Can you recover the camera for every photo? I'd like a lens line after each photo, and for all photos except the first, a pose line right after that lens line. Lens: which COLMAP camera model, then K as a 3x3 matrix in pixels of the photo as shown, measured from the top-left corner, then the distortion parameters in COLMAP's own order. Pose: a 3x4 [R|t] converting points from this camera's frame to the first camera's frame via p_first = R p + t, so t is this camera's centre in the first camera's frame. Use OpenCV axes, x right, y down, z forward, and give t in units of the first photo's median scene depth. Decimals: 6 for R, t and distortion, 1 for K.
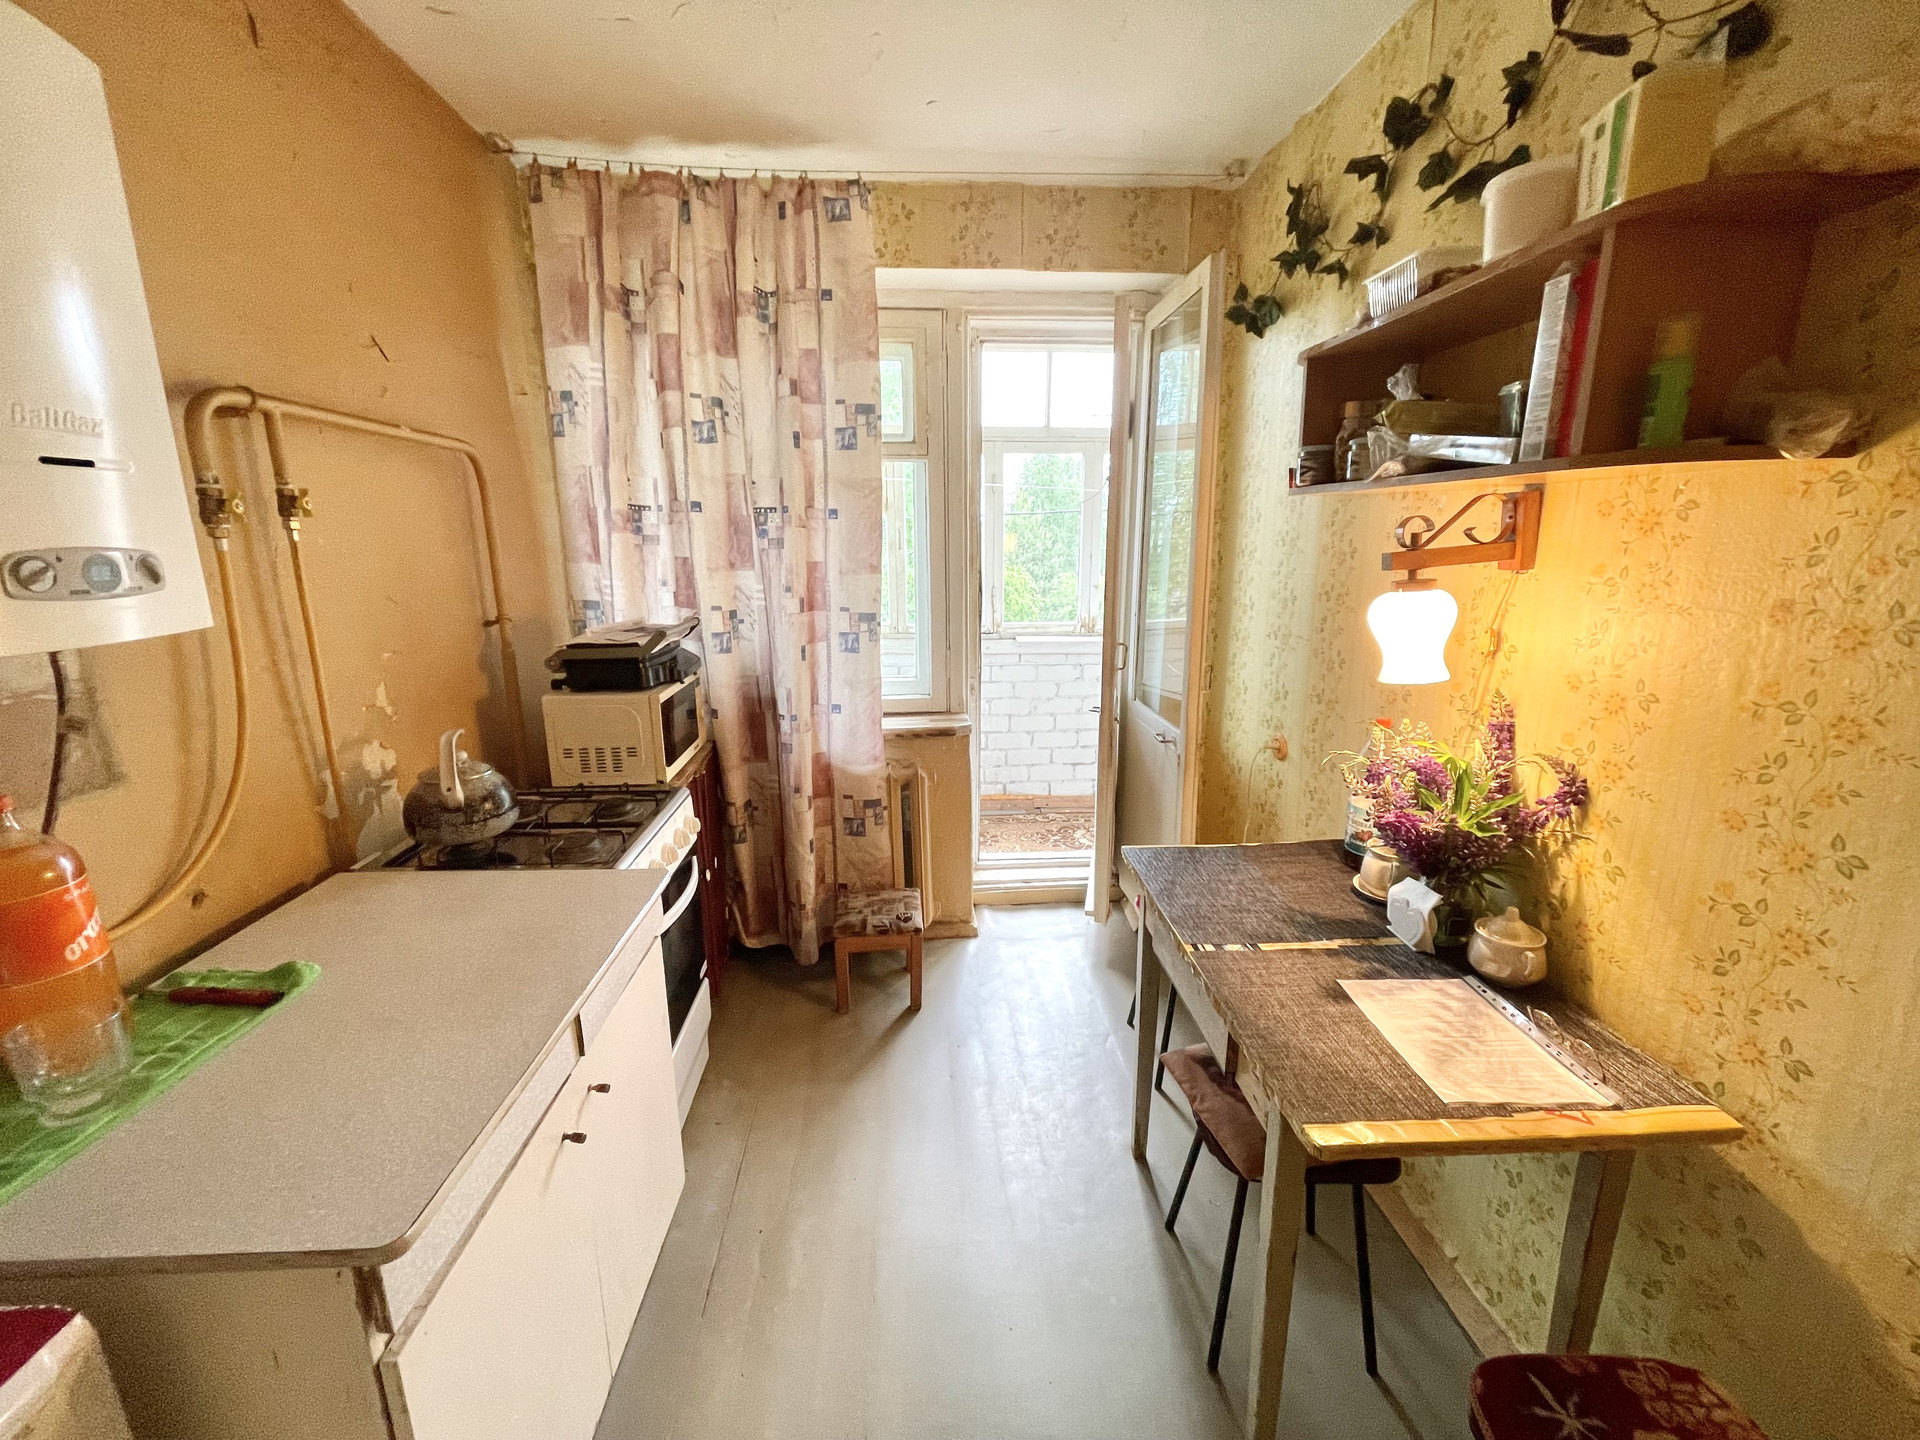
lens RADIAL K [[761.3, 0, 958.3], [0, 761.3, 713.6], [0, 0, 1]] dist [-0.011120, 0.001046]
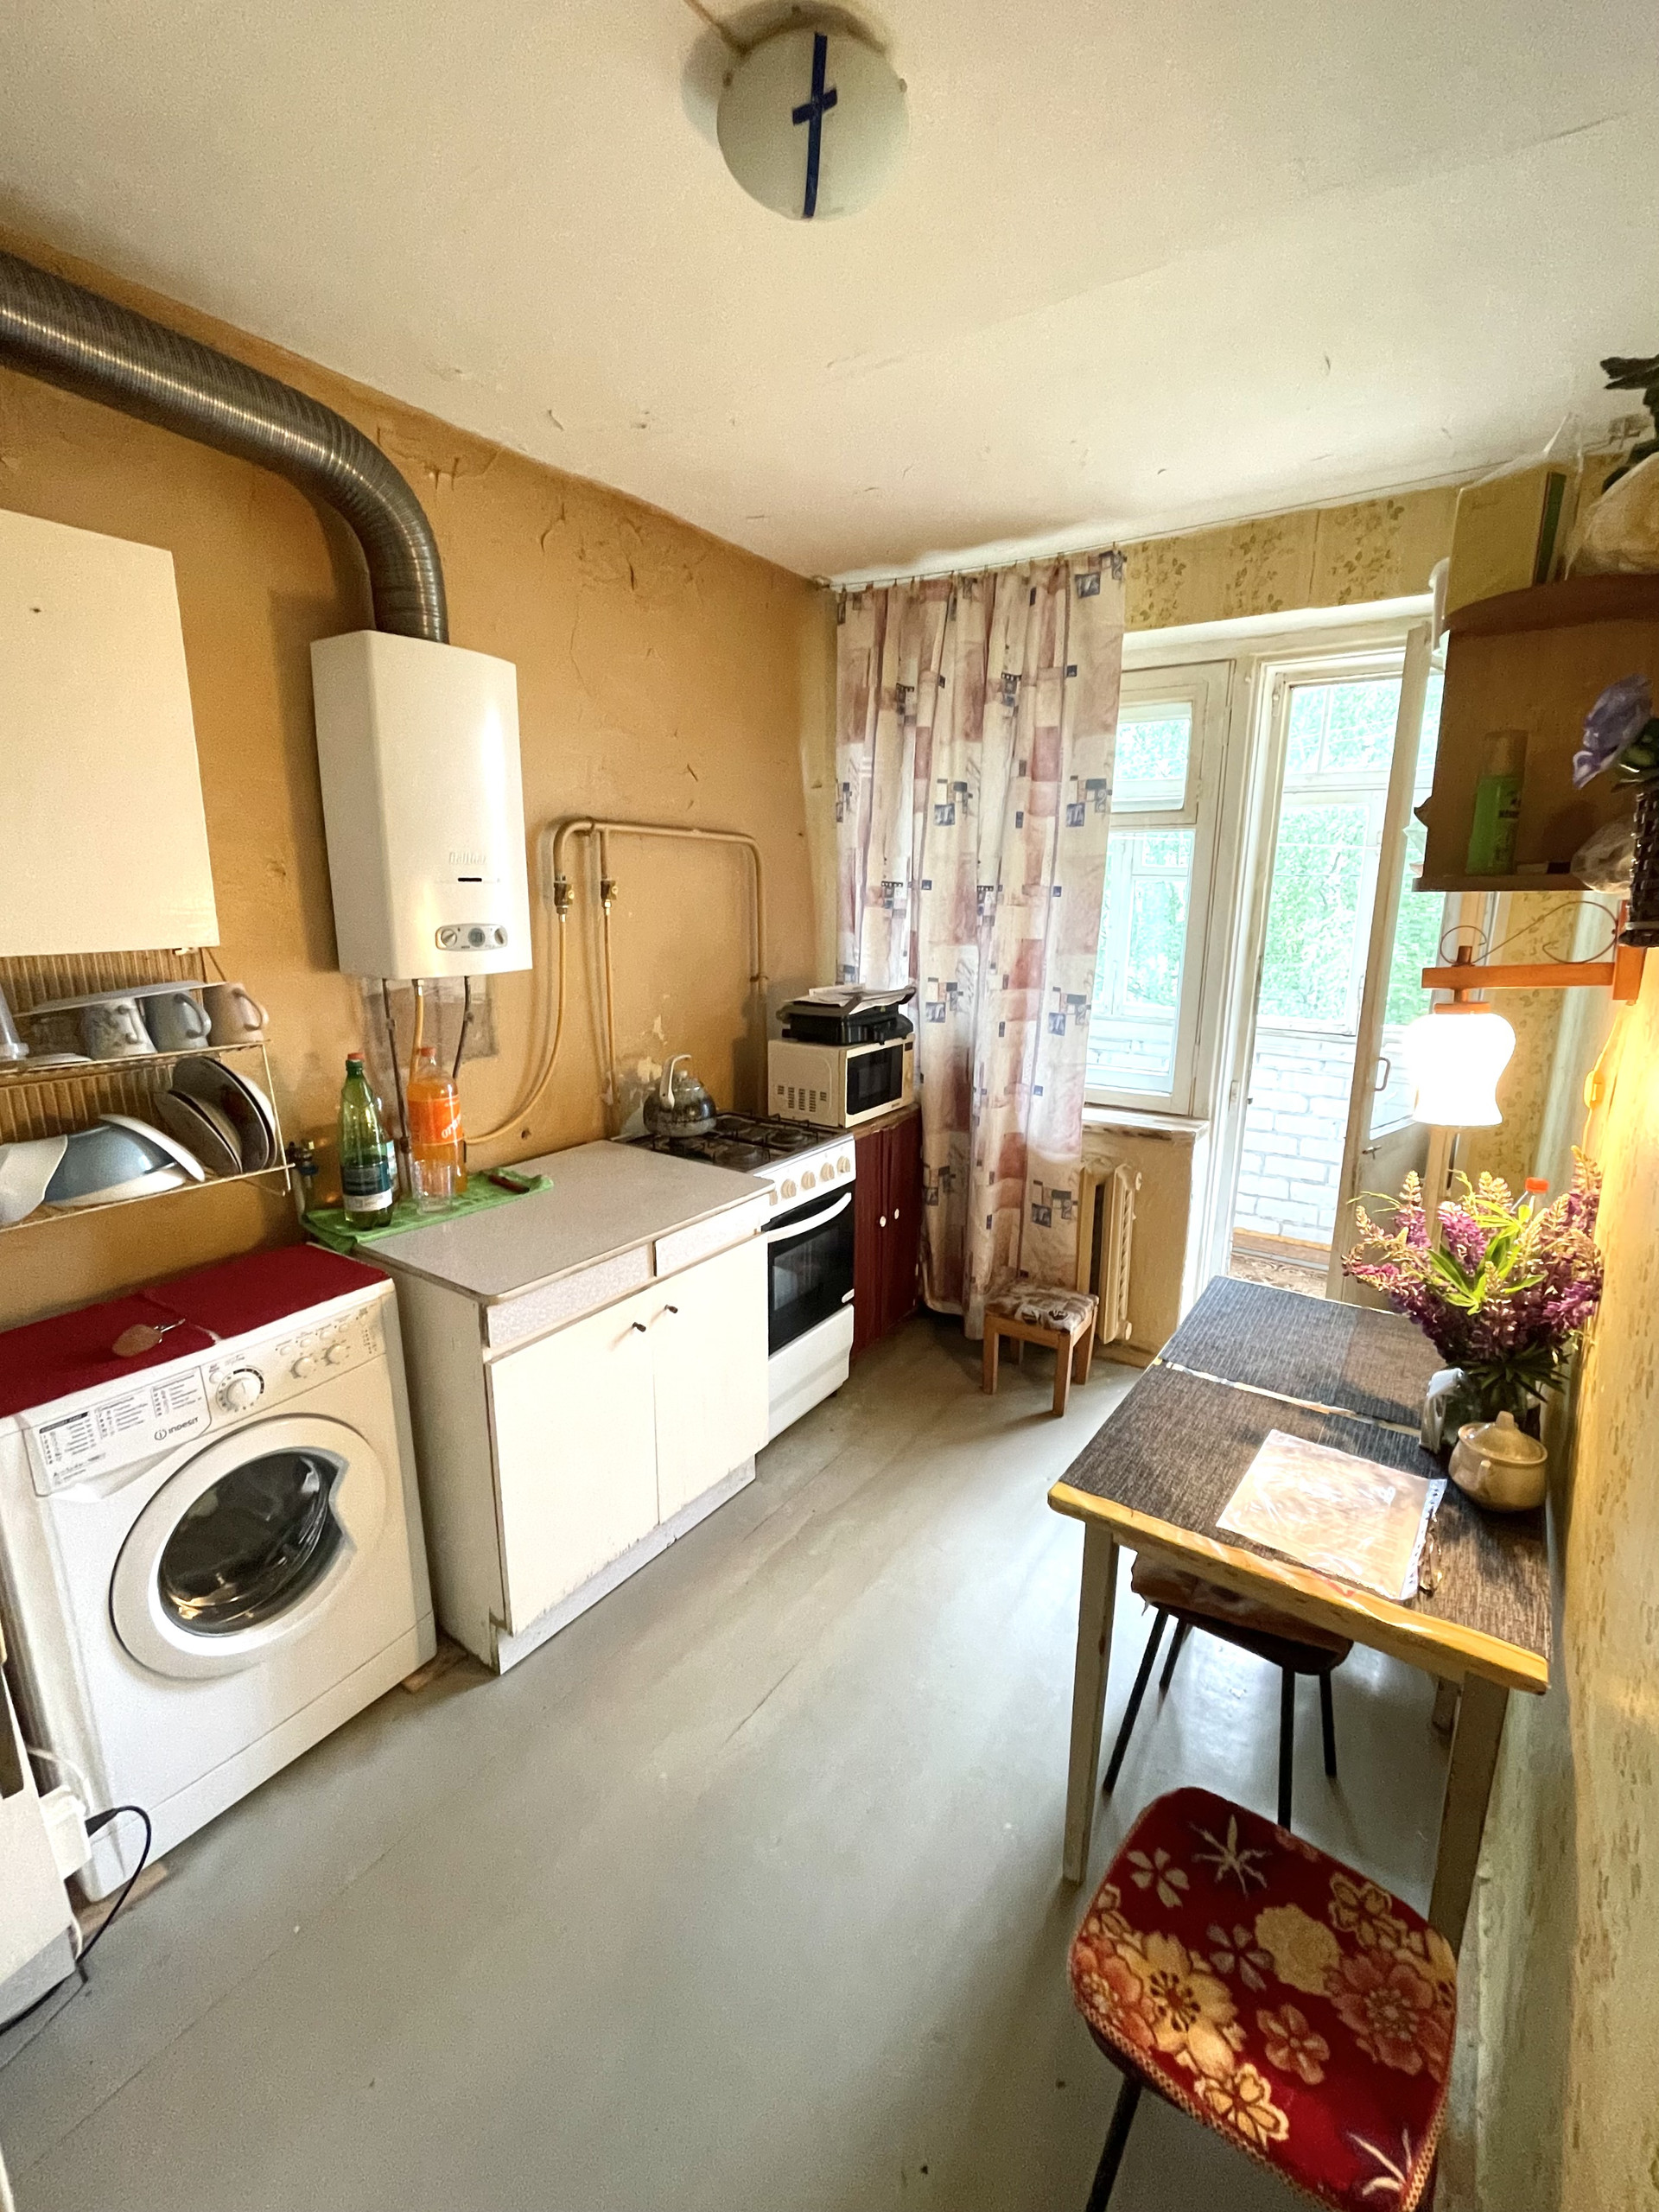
lens RADIAL K [[931.1, 0, 841.9], [0, 931.1, 1106.8], [0, 0, 1]] dist [-0.009836, 0.000260]
pose [[0.797837, 0.147722, -0.584495, 0.410138], [-0.149230, 0.987735, 0.045935, -0.003653], [0.584112, 0.050576, 0.810096, -0.134978]]
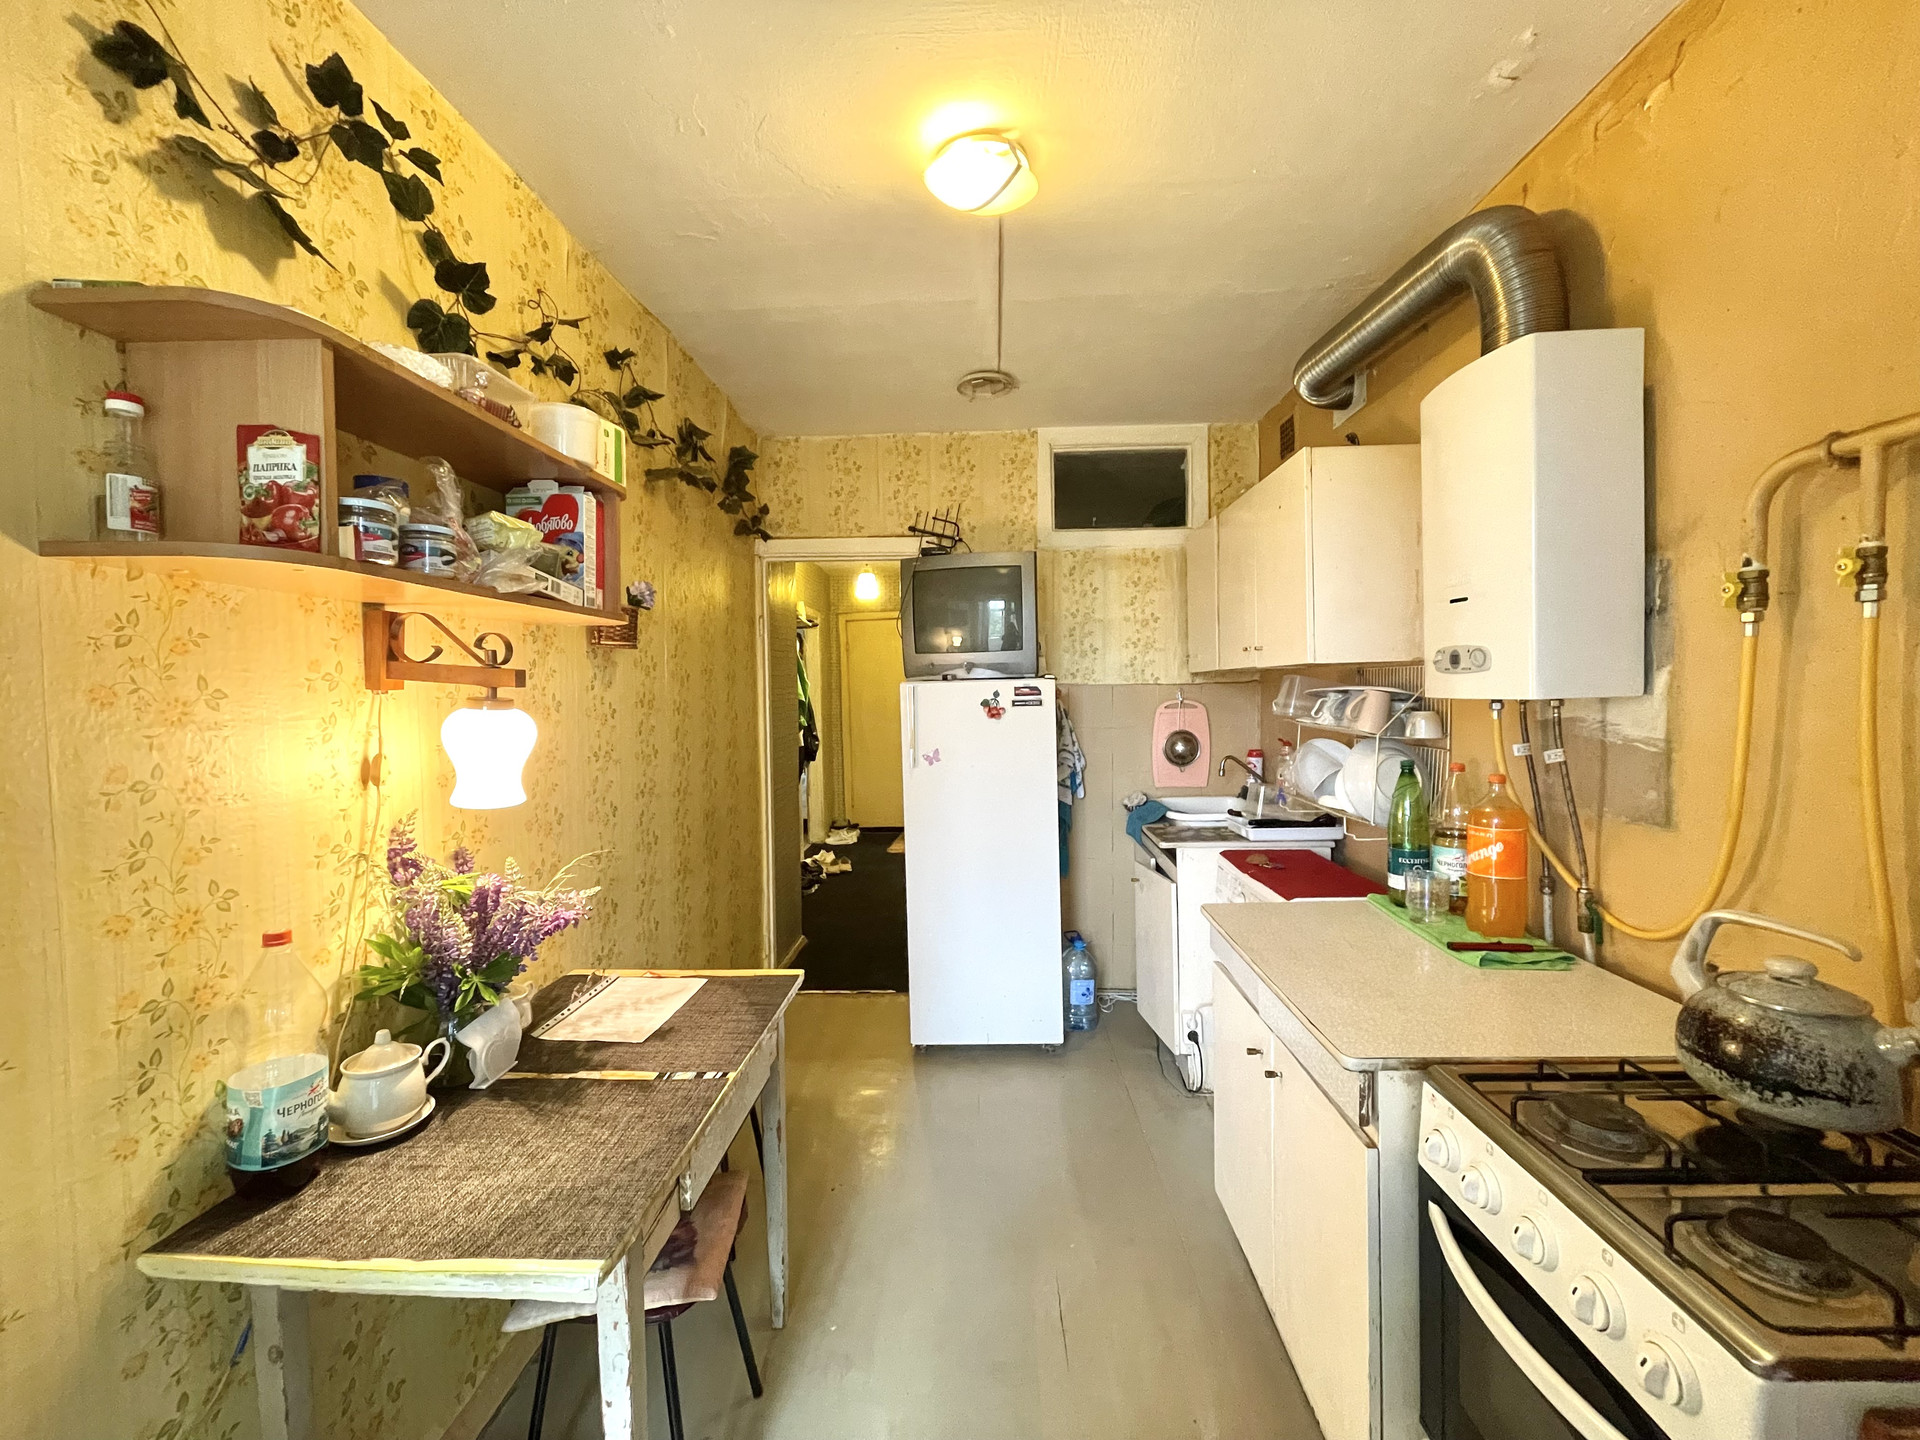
lens RADIAL K [[761.3, 0, 969.3], [0, 761.3, 708.3], [0, 0, 1]] dist [-0.011120, 0.001046]
pose [[-0.995684, 0.020974, 0.090402, -0.056433], [0.043091, 0.967236, 0.250195, -0.230981], [-0.082192, 0.253011, -0.963966, 1.148885]]
